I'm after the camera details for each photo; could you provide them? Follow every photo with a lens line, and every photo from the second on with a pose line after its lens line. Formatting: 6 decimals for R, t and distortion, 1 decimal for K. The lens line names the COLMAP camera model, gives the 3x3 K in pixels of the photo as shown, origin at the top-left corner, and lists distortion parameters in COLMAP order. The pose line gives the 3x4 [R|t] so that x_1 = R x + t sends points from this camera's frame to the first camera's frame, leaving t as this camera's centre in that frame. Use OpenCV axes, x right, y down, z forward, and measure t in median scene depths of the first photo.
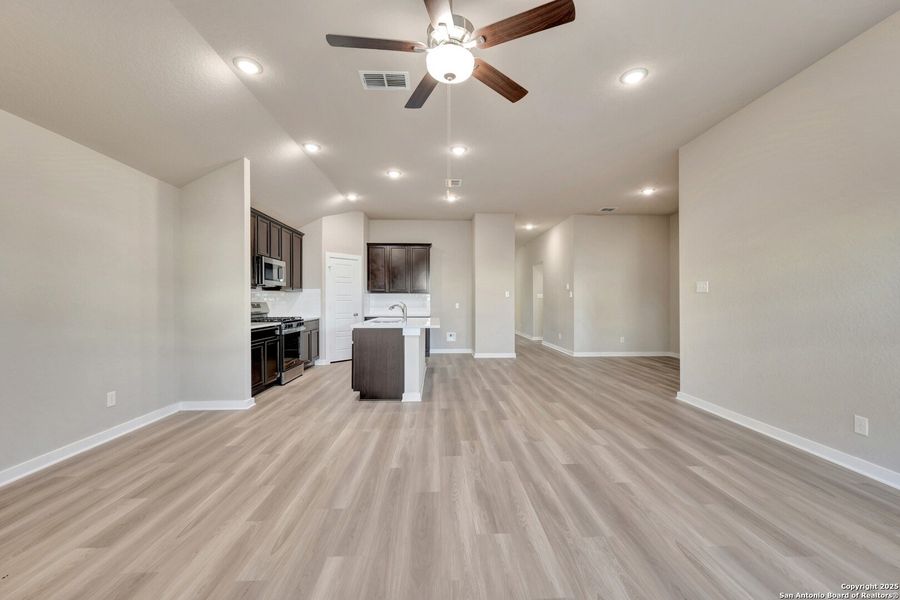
lens RADIAL K [[356.5, 0, 453.9], [0, 356.5, 299.7], [0, 0, 1]] dist [0.000214, -0.000157]
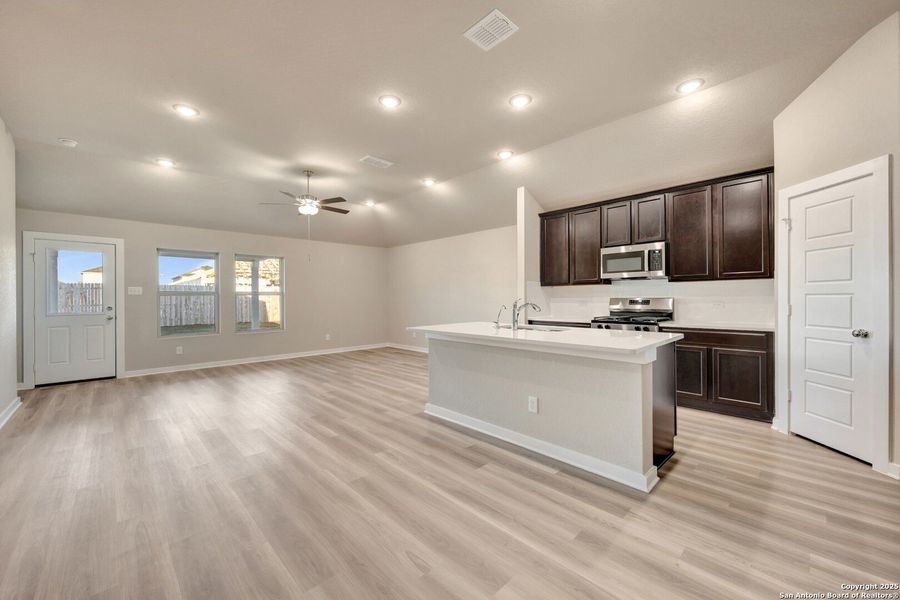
lens RADIAL K [[356.5, 0, 451.7], [0, 356.5, 297.3], [0, 0, 1]] dist [0.000214, -0.000157]
pose [[-0.753419, 0.004766, -0.657523, 0.542334], [0.010180, 0.999938, -0.004417, 0.007242], [0.657462, -0.010022, -0.753421, 2.144744]]
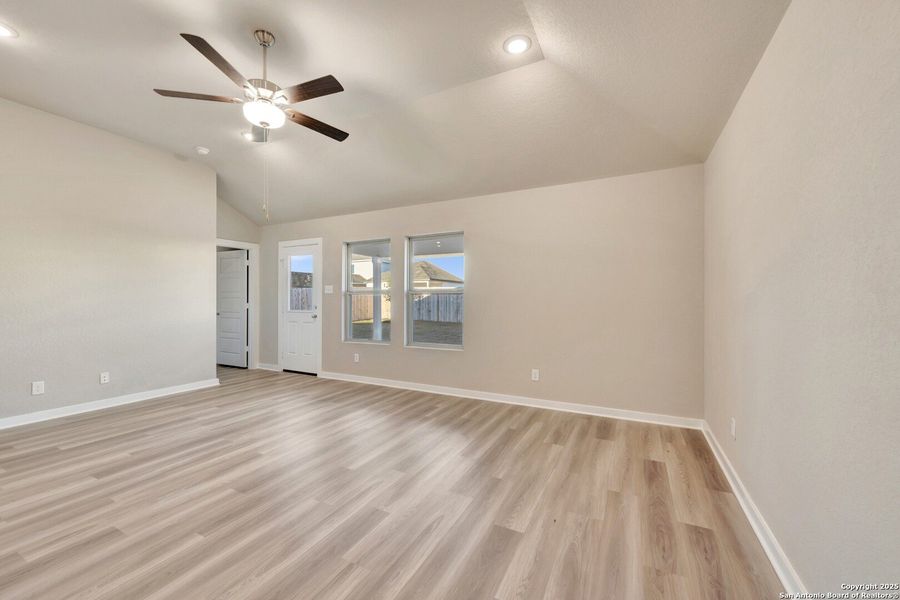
lens RADIAL K [[356.5, 0, 448.8], [0, 356.5, 297.2], [0, 0, 1]] dist [0.000214, -0.000157]
pose [[-0.863946, 0.003292, 0.503574, -0.714201], [-0.001796, 0.999952, -0.009619, 0.004247], [-0.503581, -0.009214, -0.863899, 1.032665]]
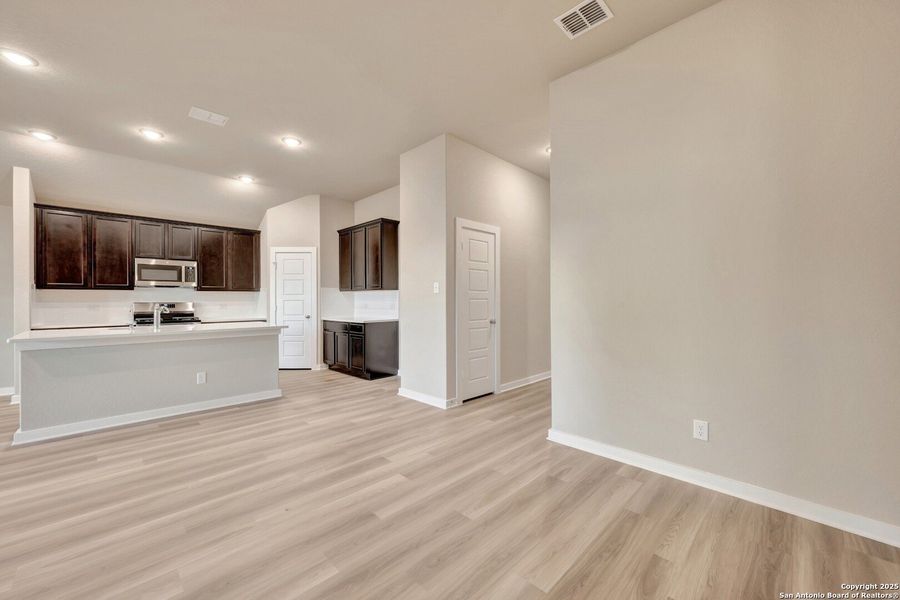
lens RADIAL K [[356.5, 0, 453.4], [0, 356.5, 300.2], [0, 0, 1]] dist [0.000214, -0.000157]
pose [[0.669461, -0.002717, -0.742842, 1.263391], [0.006768, 0.999974, 0.002442, 0.005183], [0.742816, -0.006662, 0.669462, 1.478639]]
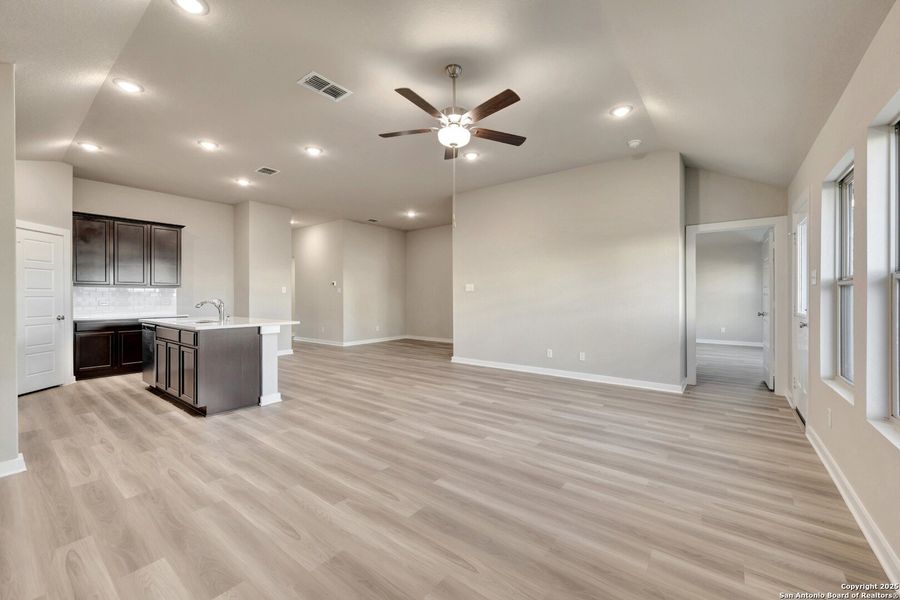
lens RADIAL K [[356.5, 0, 454.9], [0, 356.5, 296.3], [0, 0, 1]] dist [0.000214, -0.000157]
pose [[0.645237, -0.001304, 0.763981, -0.662339], [-0.000470, 0.999998, 0.002104, -0.000443], [-0.763982, -0.001717, 0.645235, 0.024881]]
